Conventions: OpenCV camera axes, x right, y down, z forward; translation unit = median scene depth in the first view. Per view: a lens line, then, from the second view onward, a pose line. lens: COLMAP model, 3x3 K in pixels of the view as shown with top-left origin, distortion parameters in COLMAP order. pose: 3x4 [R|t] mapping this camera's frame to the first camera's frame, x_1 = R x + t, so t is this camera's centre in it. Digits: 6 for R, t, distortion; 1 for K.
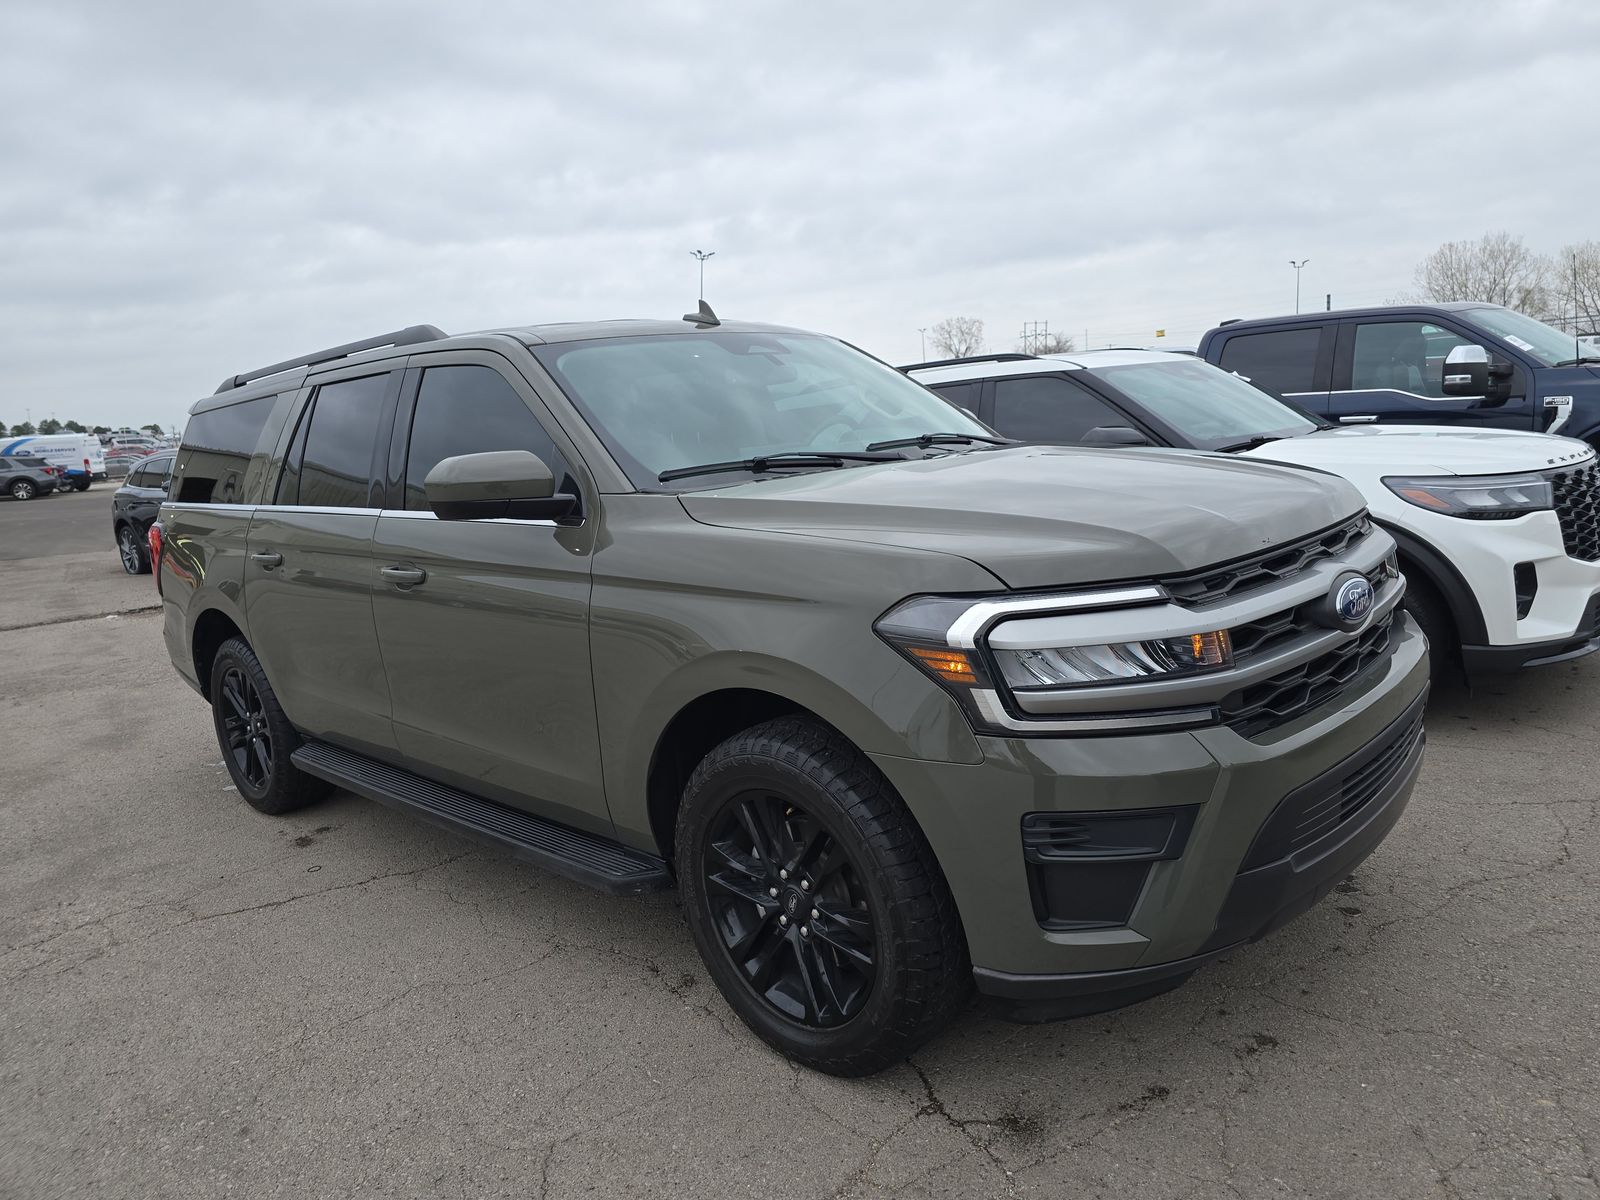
lens RADIAL K [[1174.9, 0, 802.5], [0, 1174.9, 596.3], [0, 0, 1]] dist [0.012995, 0.003997]
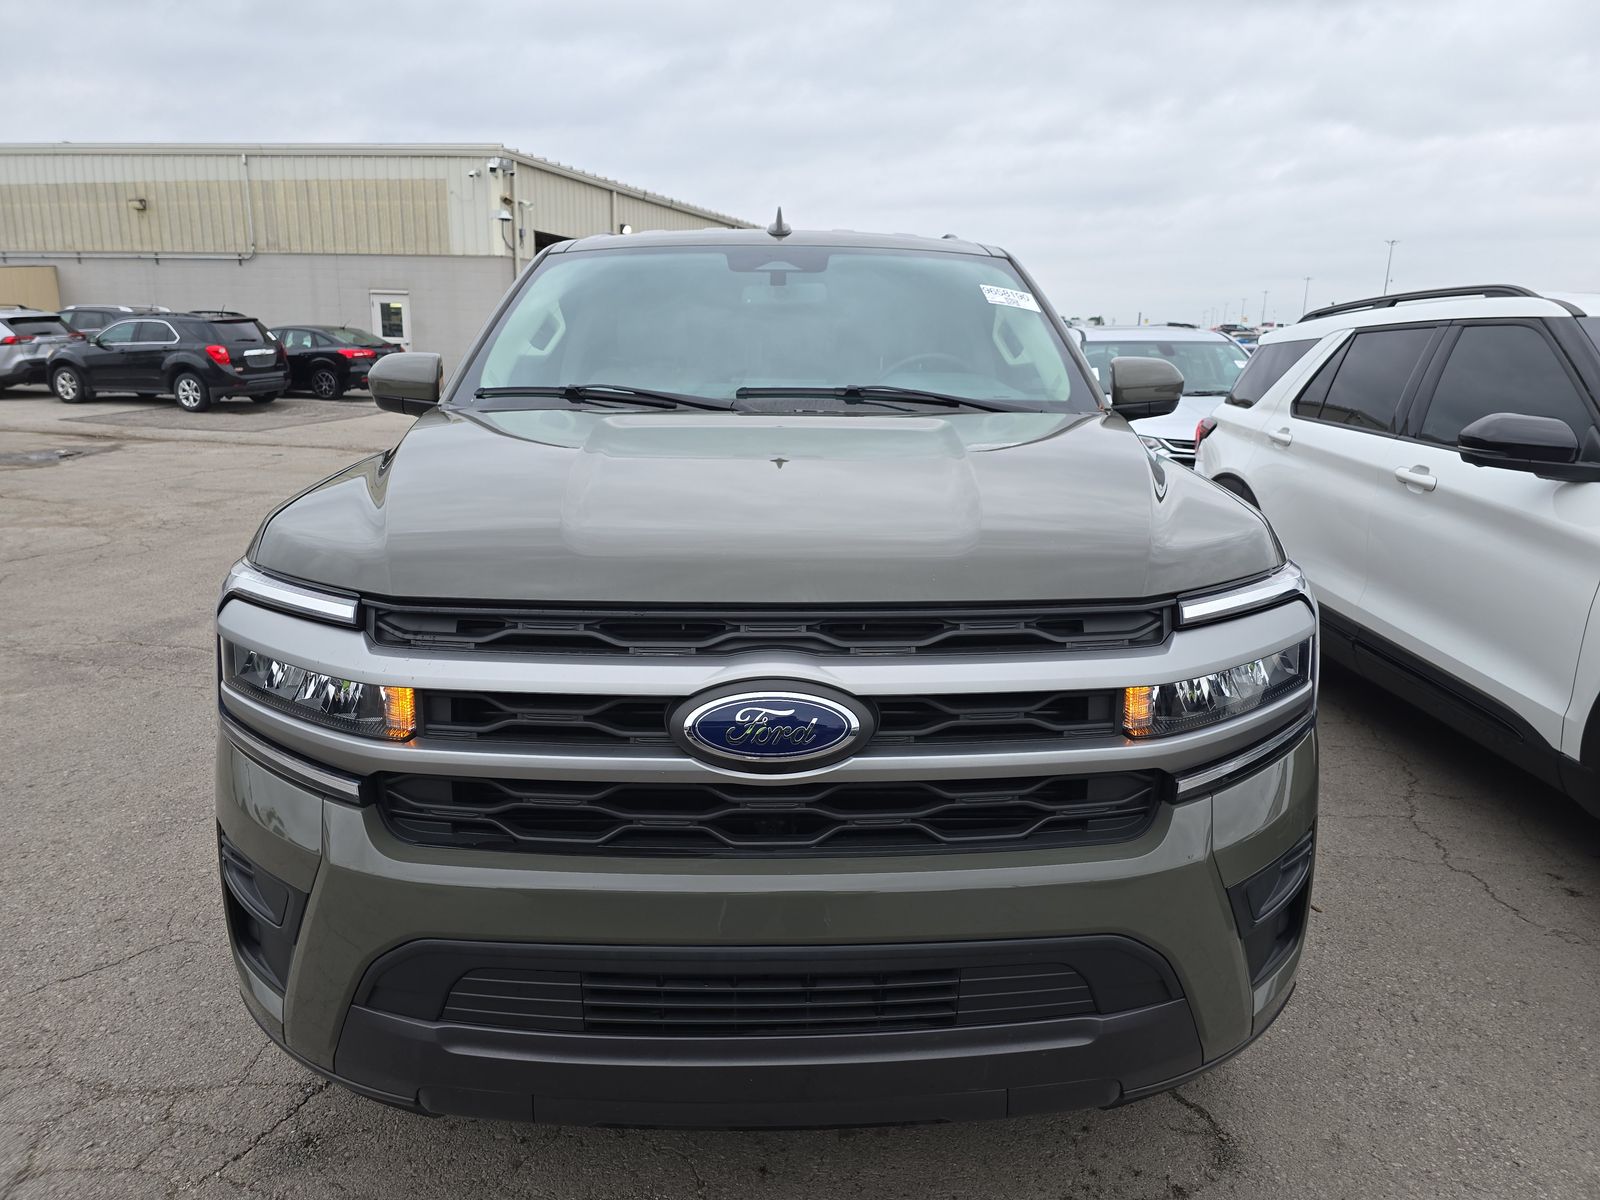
lens RADIAL K [[1093.9, 0, 812.2], [0, 1093.9, 598.4], [0, 0, 1]] dist [0.040404, -0.033786]
pose [[0.691383, 0.241127, -0.681063, 0.054769], [-0.172667, 0.970493, 0.168314, -0.010193], [0.701552, 0.001228, 0.712617, 0.039142]]
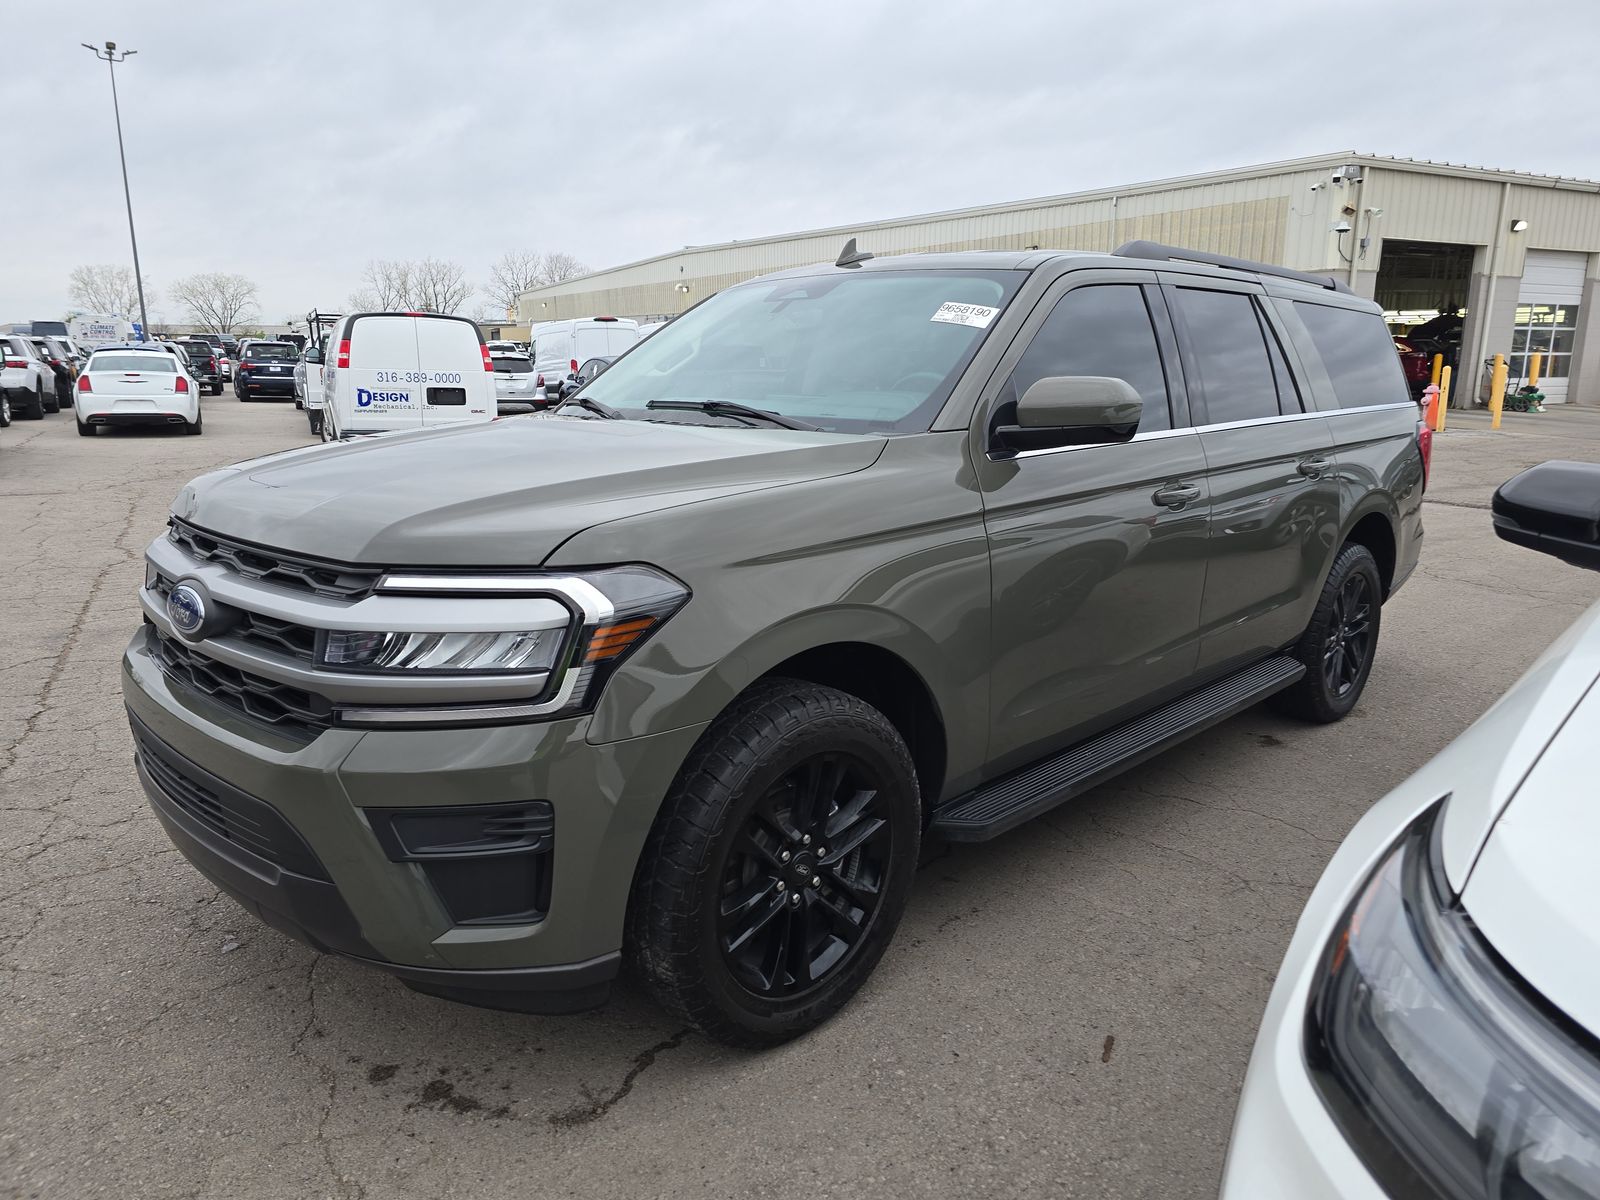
lens RADIAL K [[1093.9, 0, 812.5], [0, 1093.9, 607.5], [0, 0, 1]] dist [0.040404, -0.033786]
pose [[-0.045755, 0.289753, -0.956007, 0.084129], [-0.148194, 0.944451, 0.293344, -0.021707], [0.987899, 0.155097, -0.000274, 0.097775]]
